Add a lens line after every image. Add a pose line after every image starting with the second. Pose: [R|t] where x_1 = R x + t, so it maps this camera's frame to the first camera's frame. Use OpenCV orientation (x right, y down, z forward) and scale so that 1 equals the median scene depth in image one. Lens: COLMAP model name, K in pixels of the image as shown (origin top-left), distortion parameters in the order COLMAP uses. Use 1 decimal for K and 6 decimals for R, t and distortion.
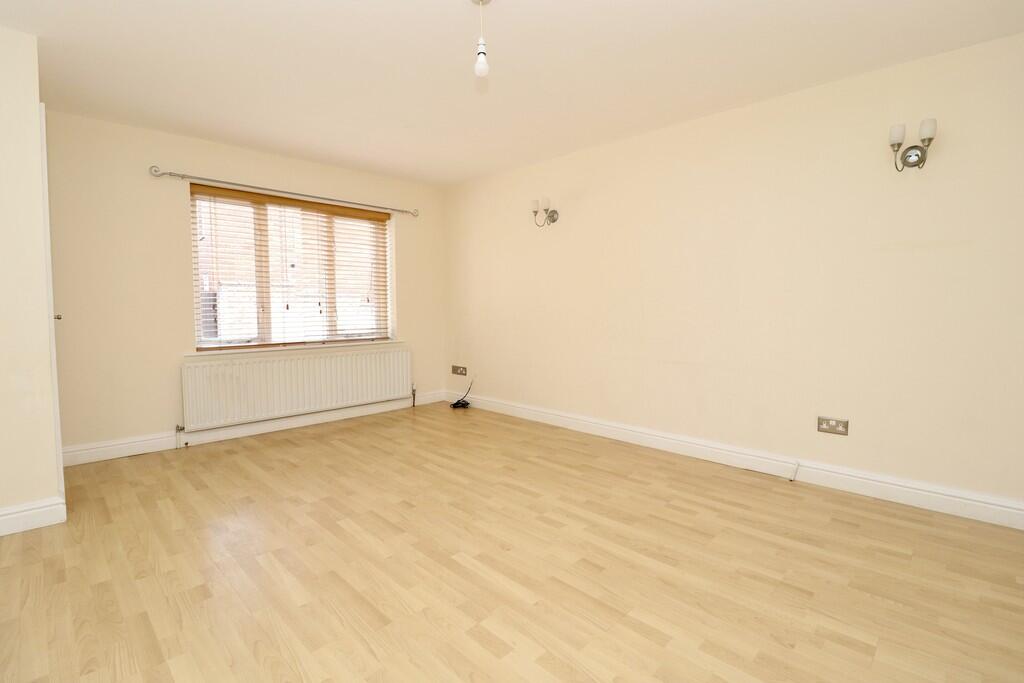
lens RADIAL K [[475.9, 0, 518.0], [0, 475.9, 341.6], [0, 0, 1]] dist [-0.000280, -0.001423]
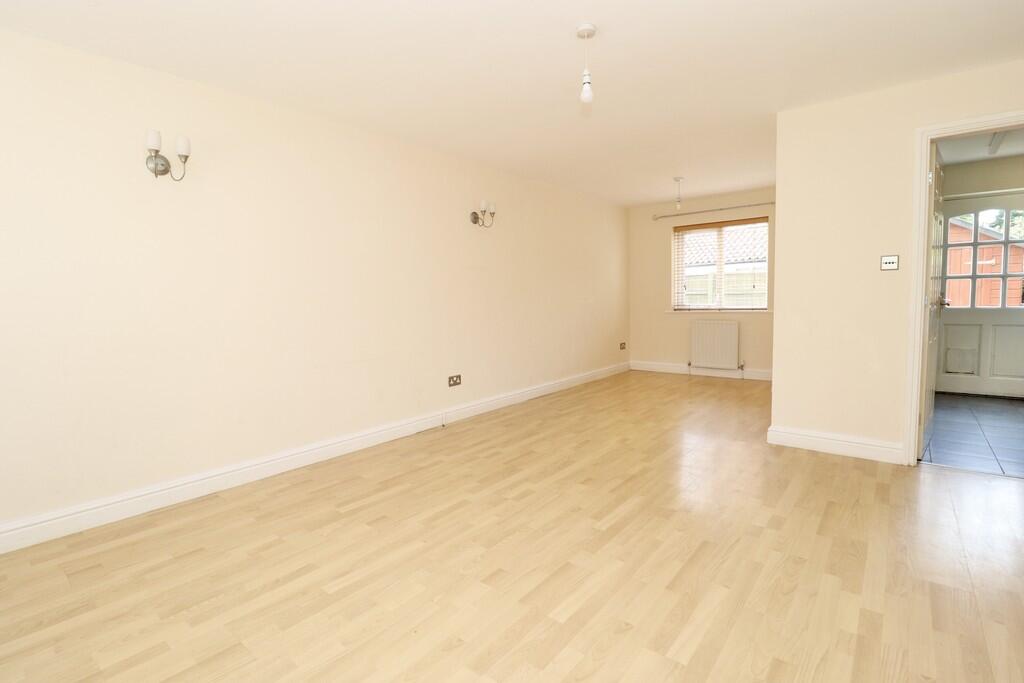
lens RADIAL K [[475.9, 0, 511.8], [0, 475.9, 331.1], [0, 0, 1]] dist [-0.000280, -0.001423]
pose [[-0.086701, -0.066902, 0.993985, -0.916249], [0.096897, 0.992446, 0.075250, -0.082989], [-0.991511, 0.102838, -0.079563, 0.968473]]
